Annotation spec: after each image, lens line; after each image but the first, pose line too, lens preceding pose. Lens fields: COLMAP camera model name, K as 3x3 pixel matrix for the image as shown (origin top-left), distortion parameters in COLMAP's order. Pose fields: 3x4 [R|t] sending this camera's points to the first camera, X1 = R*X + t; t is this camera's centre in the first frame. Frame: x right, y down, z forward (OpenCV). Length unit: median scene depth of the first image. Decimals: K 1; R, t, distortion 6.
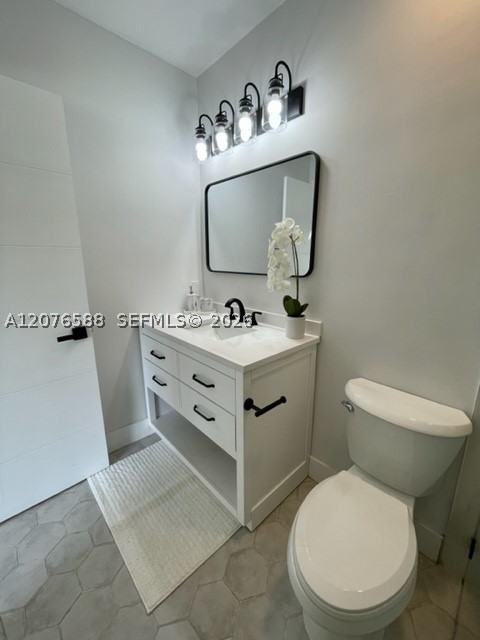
lens RADIAL K [[258.7, 0, 240.2], [0, 258.7, 319.2], [0, 0, 1]] dist [-0.000605, 0.000115]
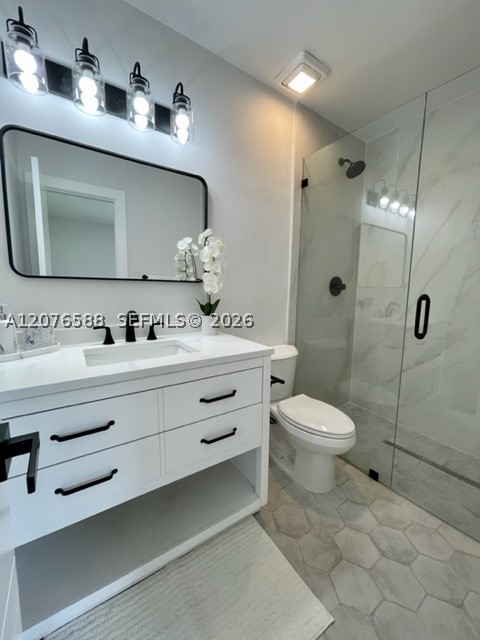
lens RADIAL K [[258.7, 0, 240.2], [0, 258.7, 319.2], [0, 0, 1]] dist [-0.000605, 0.000115]
pose [[0.139994, -0.102364, 0.984847, -0.988169], [0.210024, 0.975079, 0.071494, -0.060389], [-0.967622, 0.196832, 0.158004, 0.773284]]
